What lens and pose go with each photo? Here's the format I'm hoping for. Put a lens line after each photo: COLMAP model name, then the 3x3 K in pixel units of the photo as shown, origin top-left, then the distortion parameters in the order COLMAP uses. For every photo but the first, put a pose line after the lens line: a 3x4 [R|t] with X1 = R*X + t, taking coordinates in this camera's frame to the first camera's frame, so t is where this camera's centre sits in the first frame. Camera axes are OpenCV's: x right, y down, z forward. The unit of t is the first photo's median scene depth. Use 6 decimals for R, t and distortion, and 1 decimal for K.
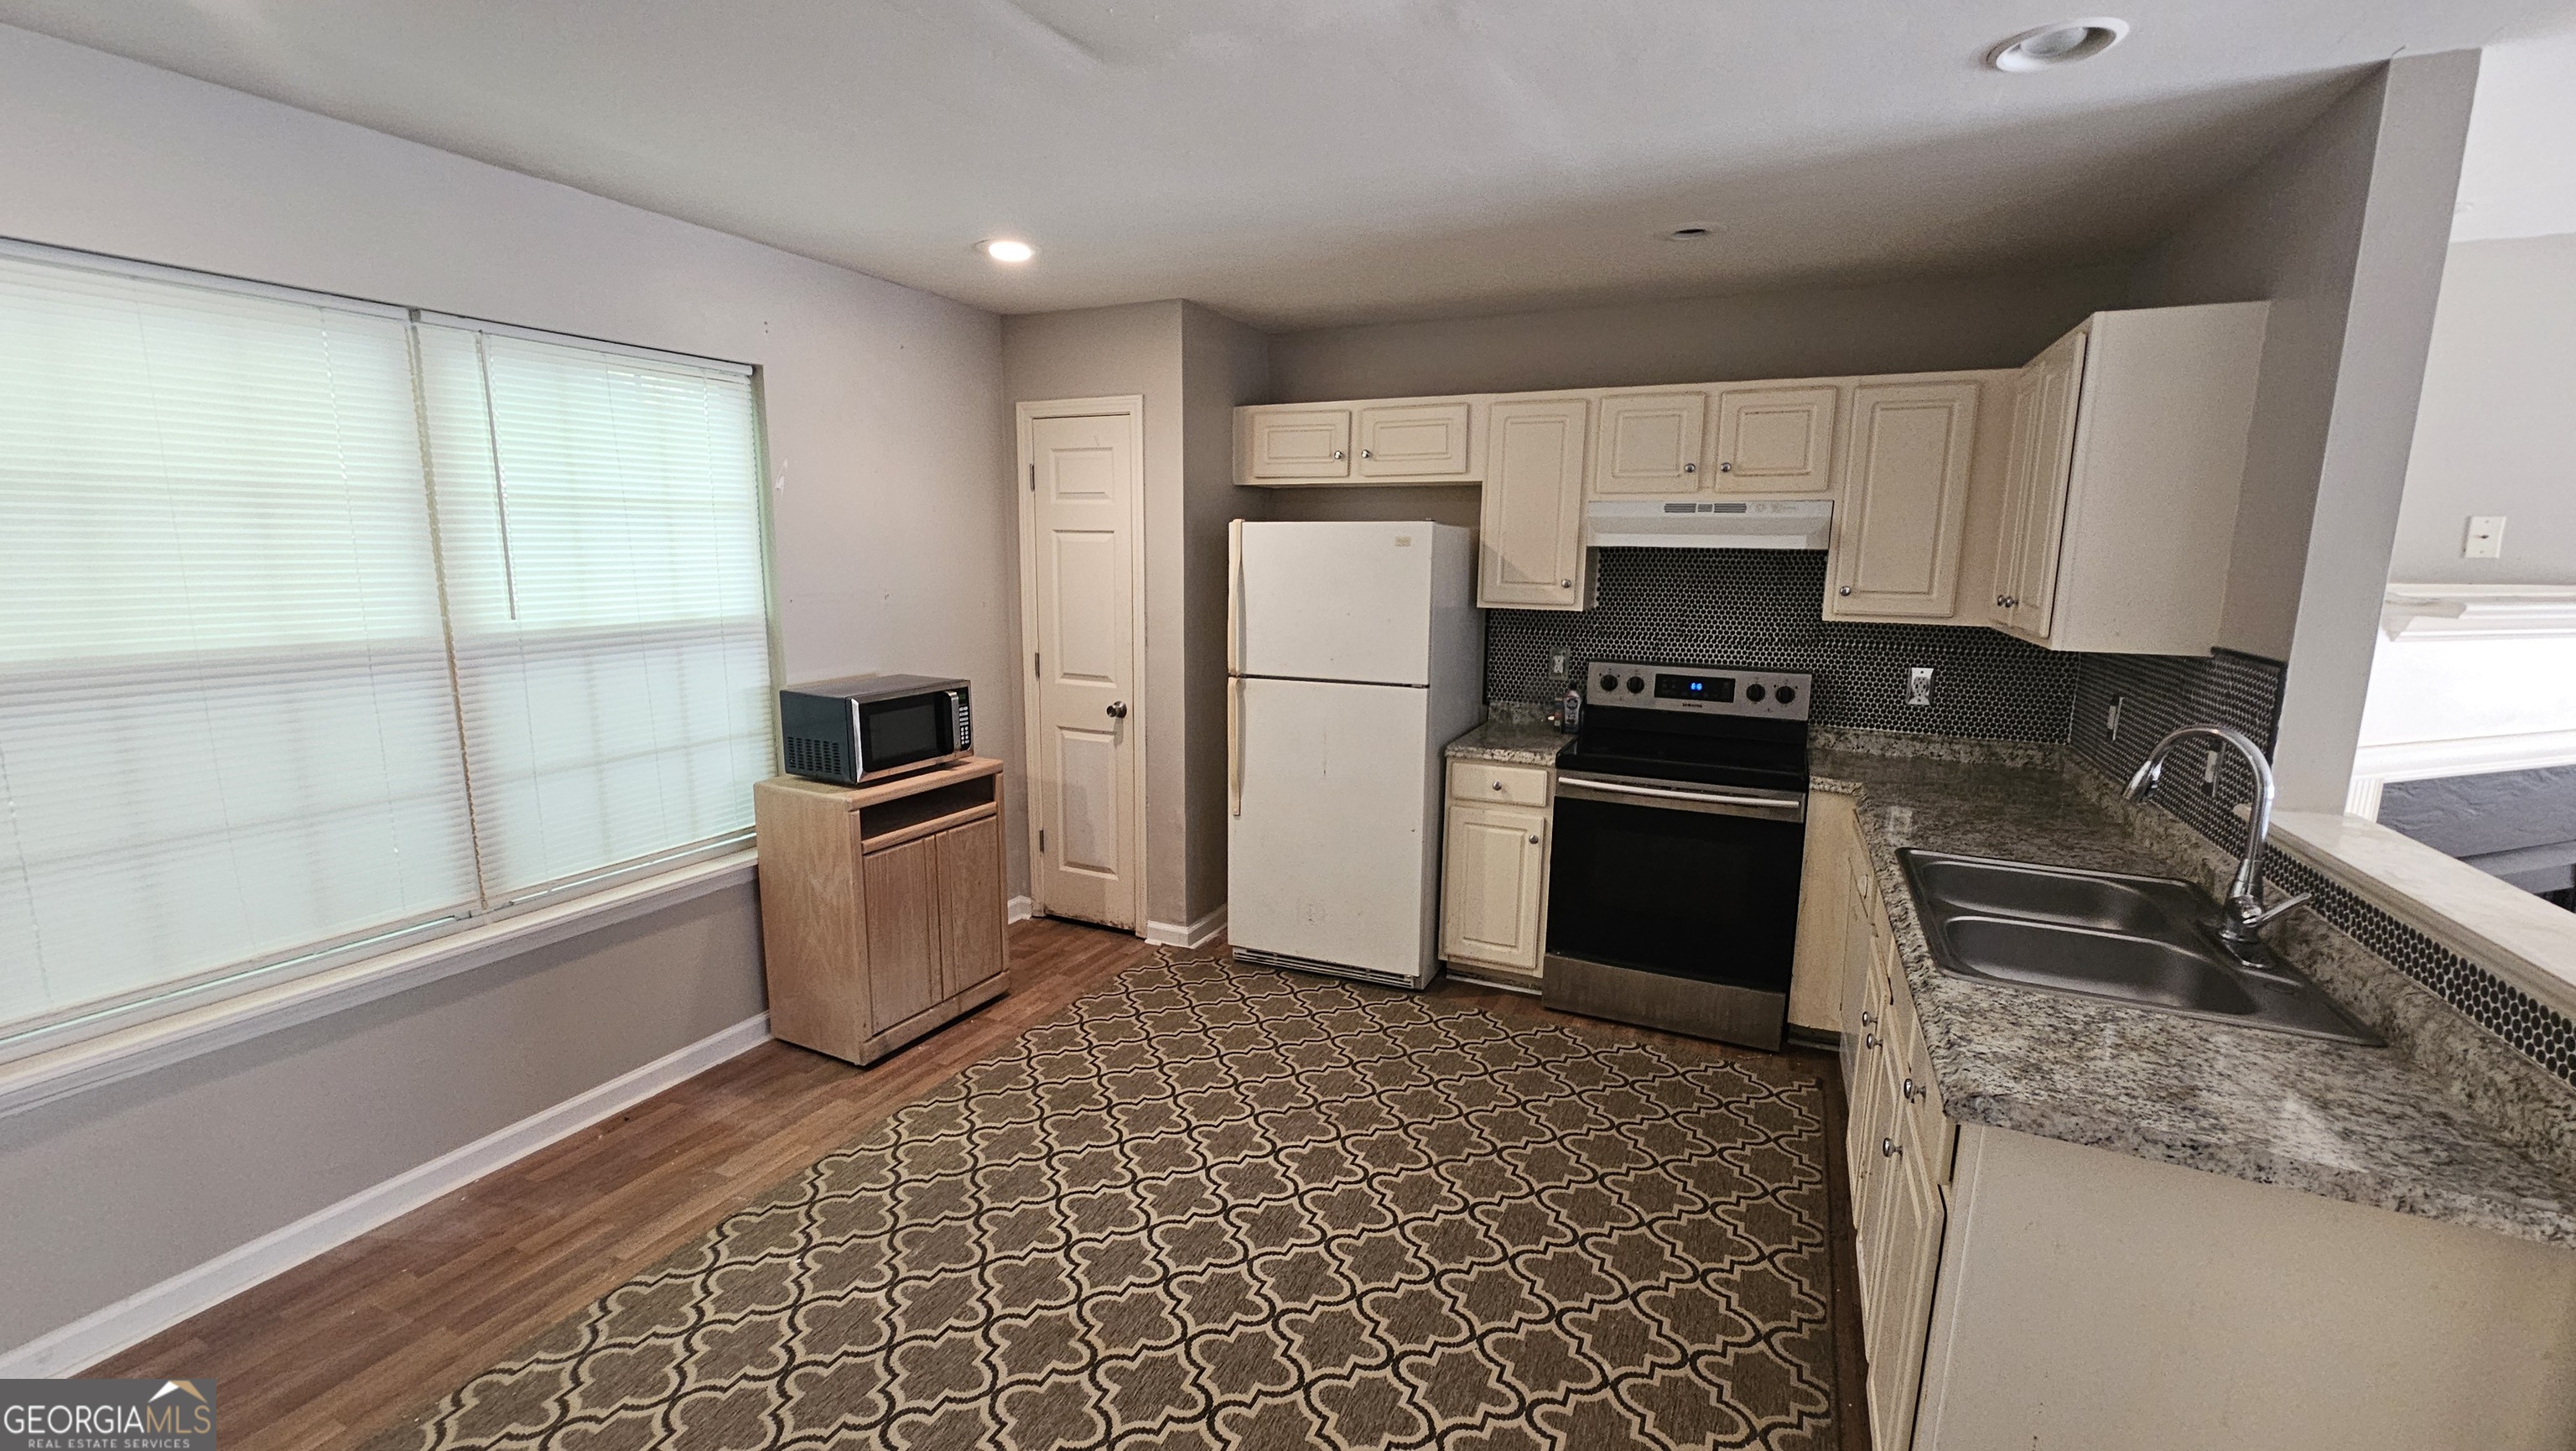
lens RADIAL K [[1054.1, 0, 1286.6], [0, 1054.1, 722.1], [0, 0, 1]] dist [0.000585, -0.000250]
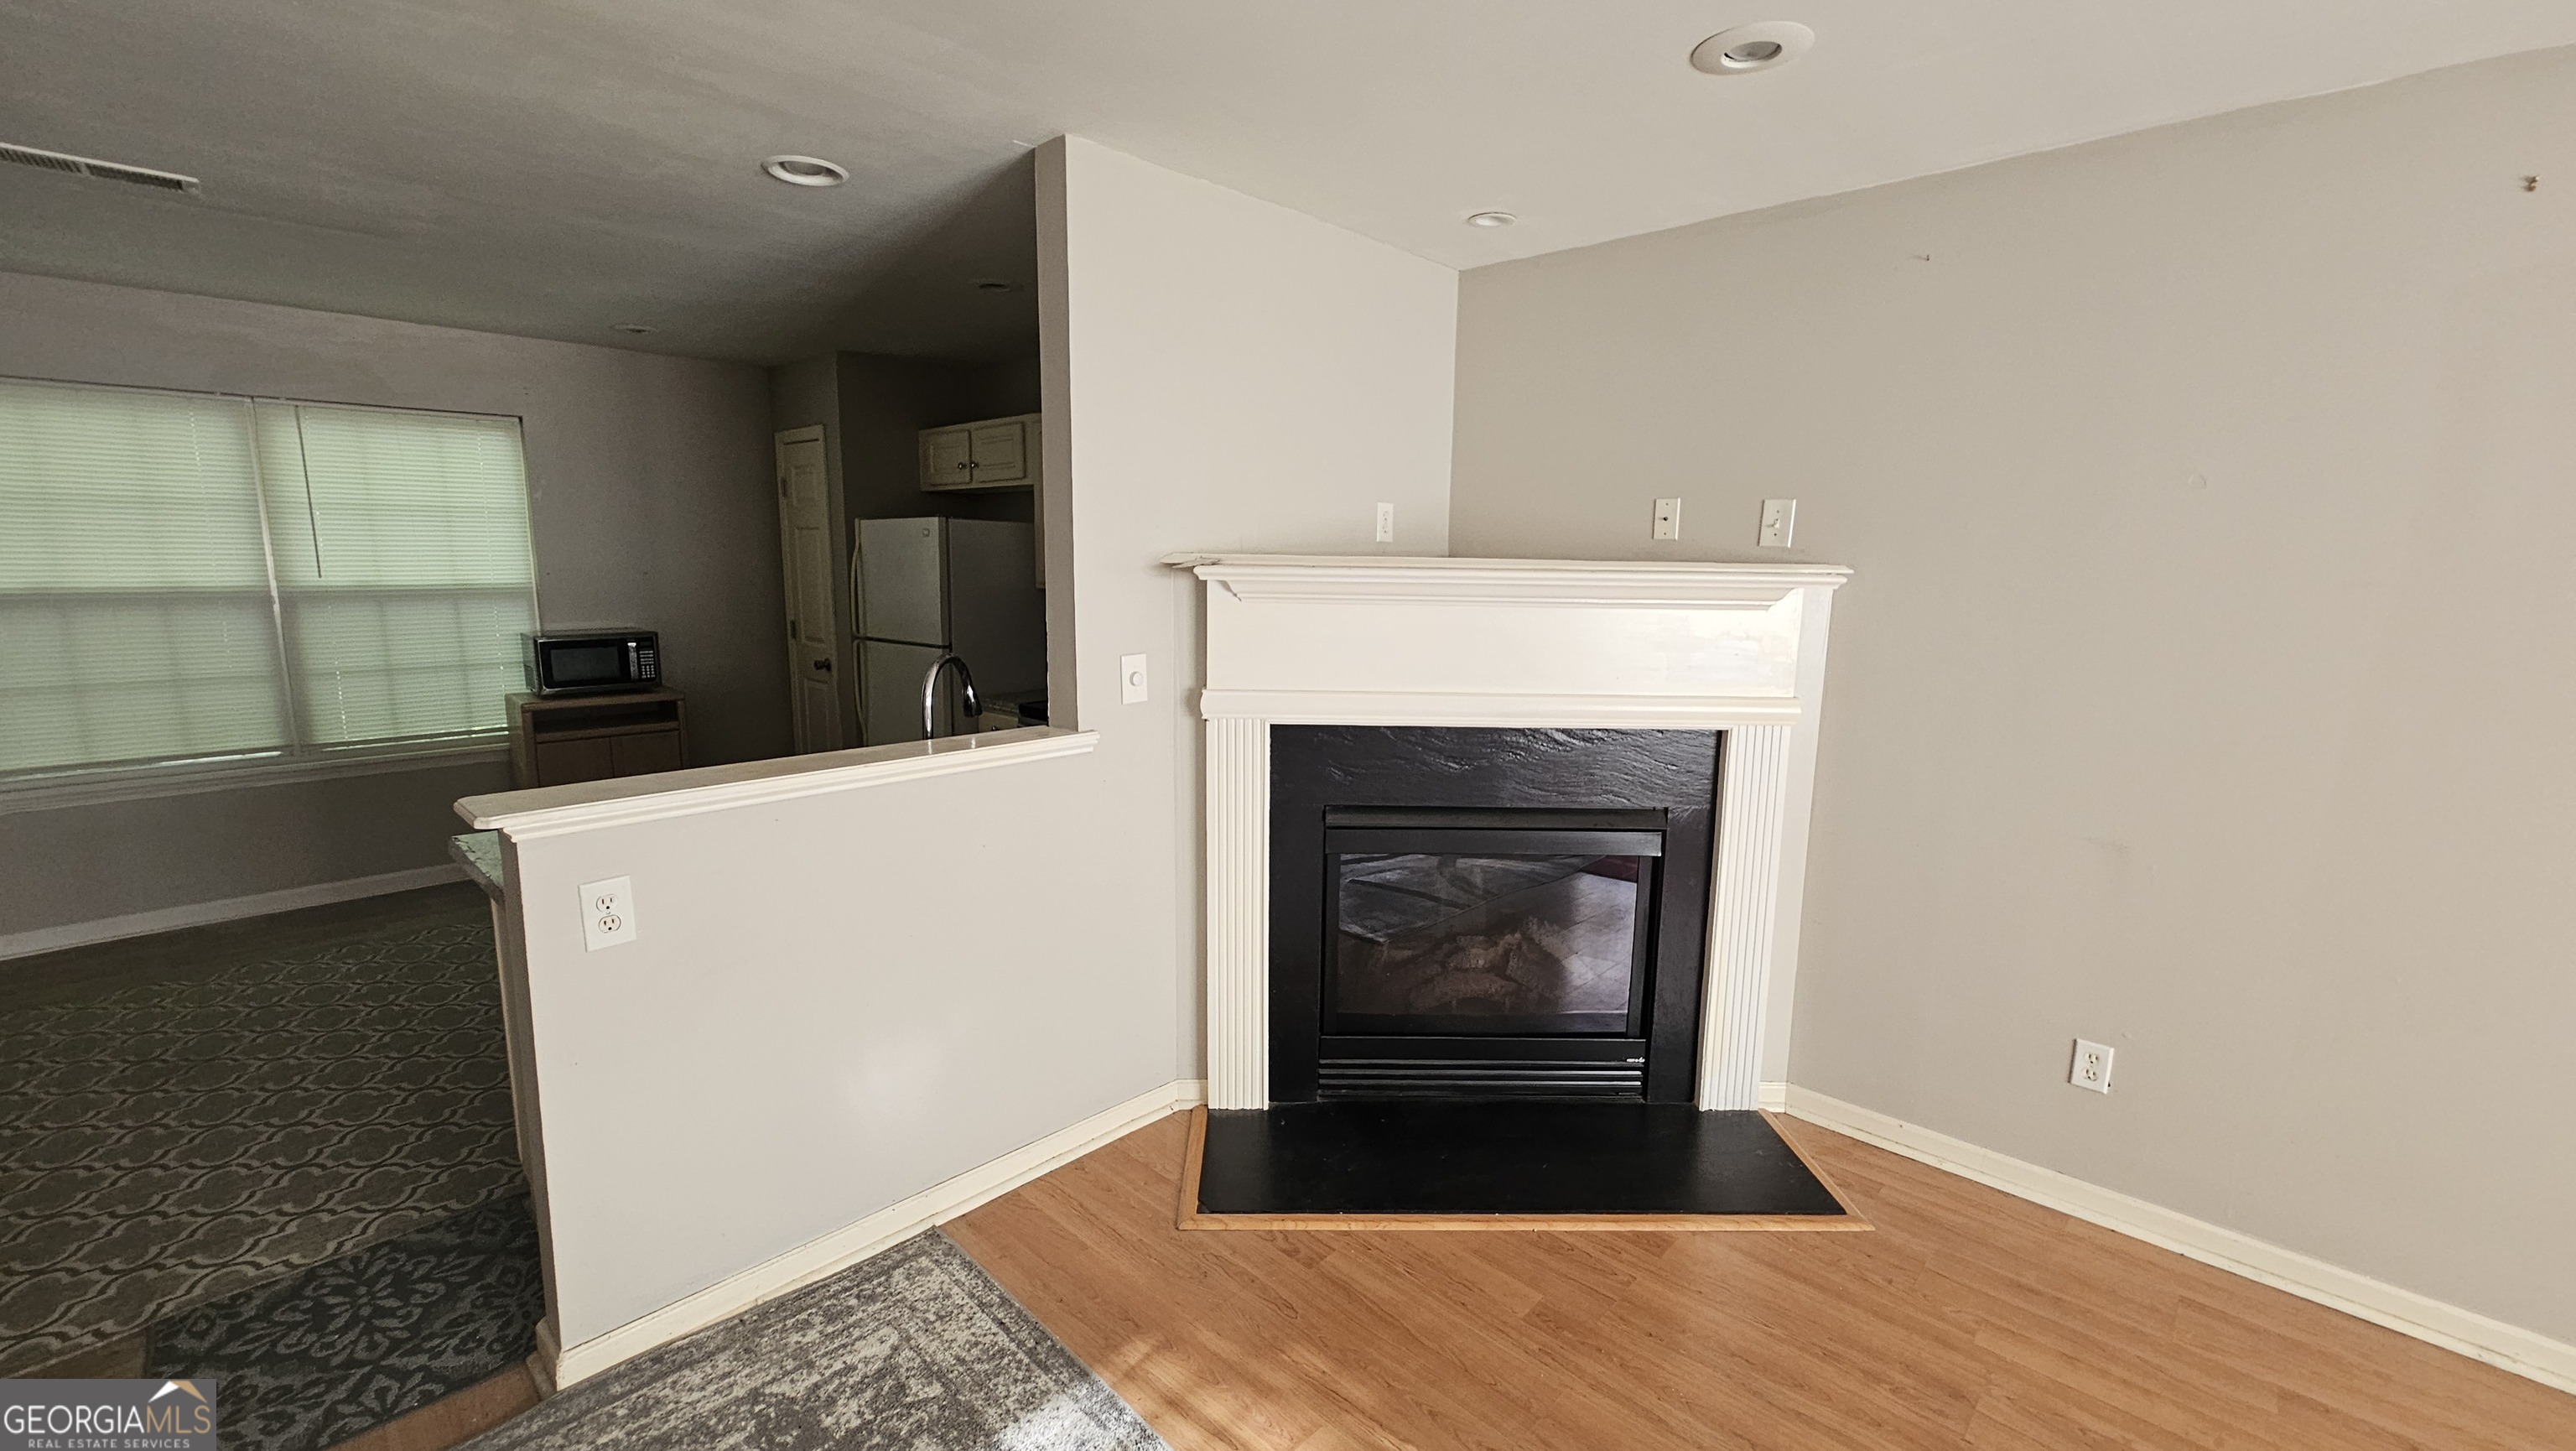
lens RADIAL K [[1054.1, 0, 1287.5], [0, 1054.1, 725.2], [0, 0, 1]] dist [0.000585, -0.000250]
pose [[0.948602, 0.052310, -0.312118, 0.978886], [-0.054896, 0.998492, 0.000503, 0.038553], [0.311674, 0.016657, 0.950043, -0.074631]]
